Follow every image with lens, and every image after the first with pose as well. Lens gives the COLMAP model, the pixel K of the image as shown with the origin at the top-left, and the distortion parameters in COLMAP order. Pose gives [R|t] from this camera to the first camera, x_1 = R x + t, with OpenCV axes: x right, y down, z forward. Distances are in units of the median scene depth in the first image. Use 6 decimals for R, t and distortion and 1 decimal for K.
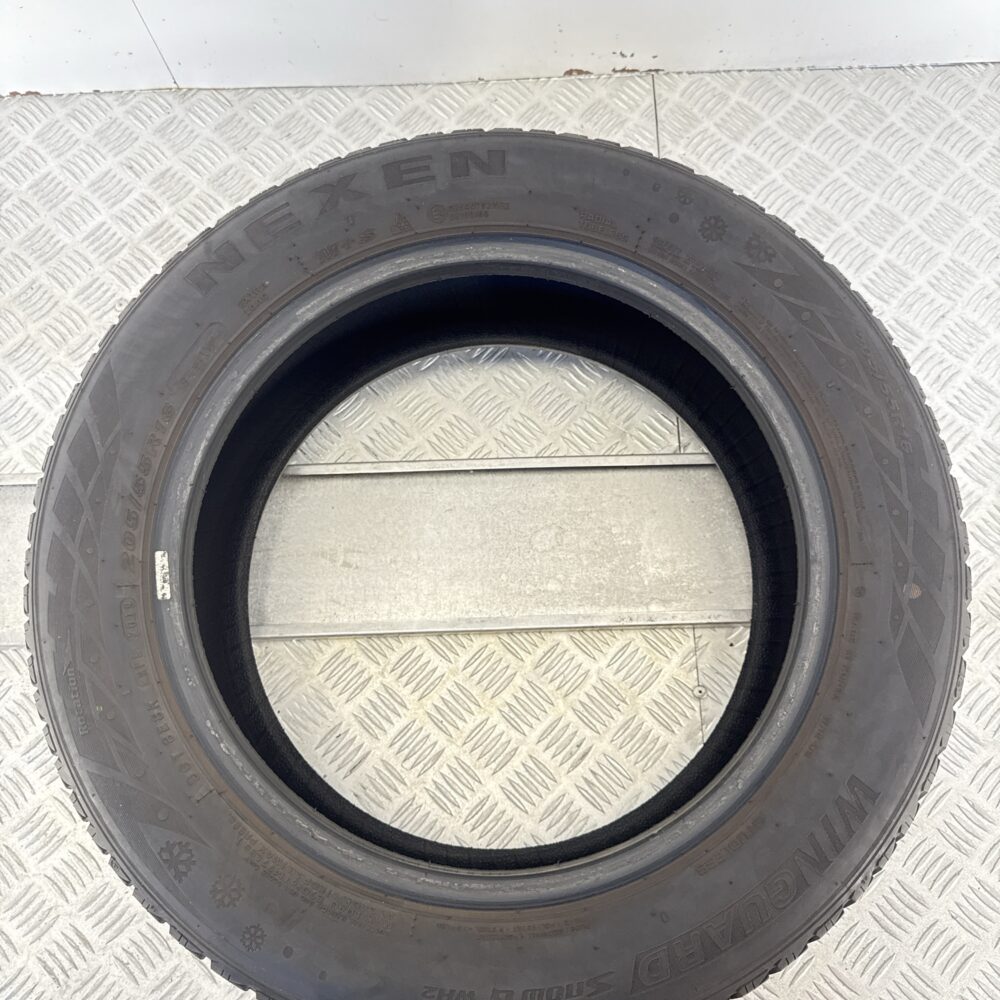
lens RADIAL K [[909.6, 0, 521.2], [0, 909.6, 496.9], [0, 0, 1]] dist [0.048874, -0.145407]
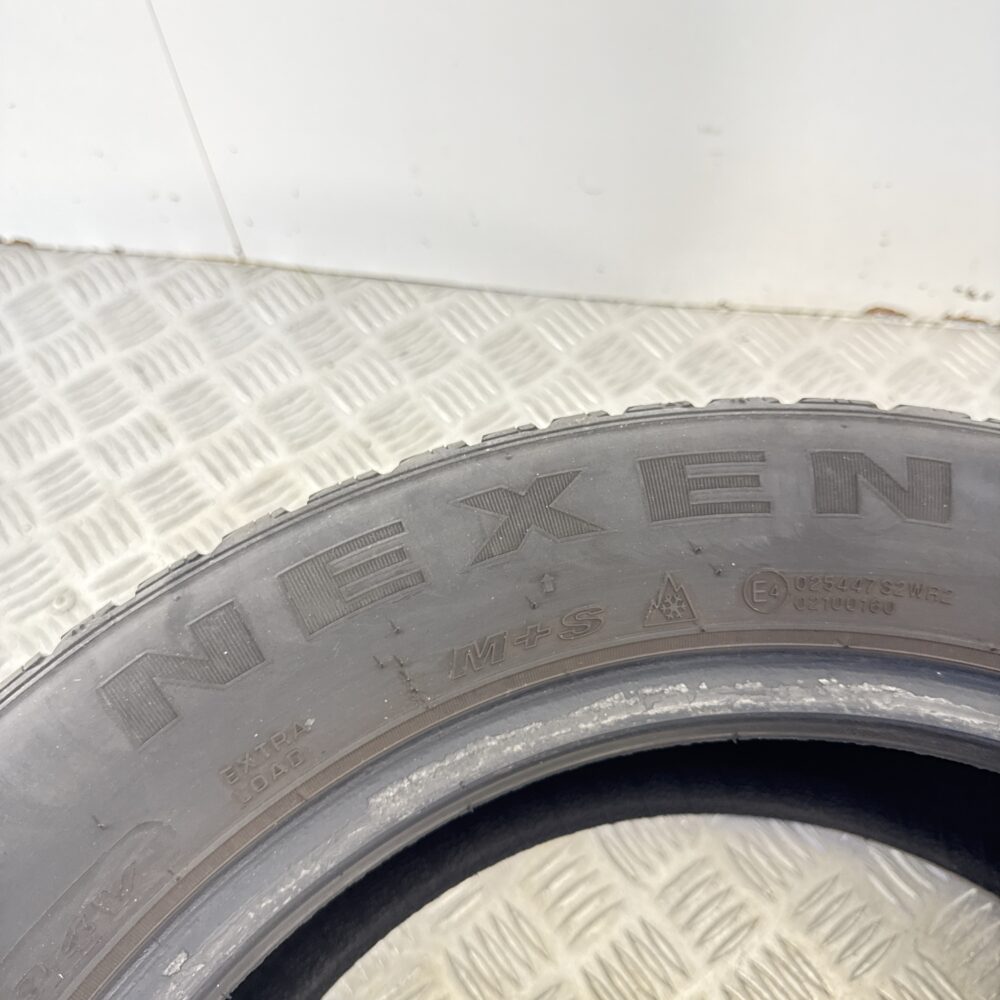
lens RADIAL K [[909.6, 0, 533.2], [0, 909.6, 486.5], [0, 0, 1]] dist [0.048874, -0.145407]
pose [[0.990928, 0.124192, -0.051362, -0.142468], [-0.132903, 0.962308, -0.237277, -0.199215], [0.019959, 0.241950, 0.970083, 0.484815]]
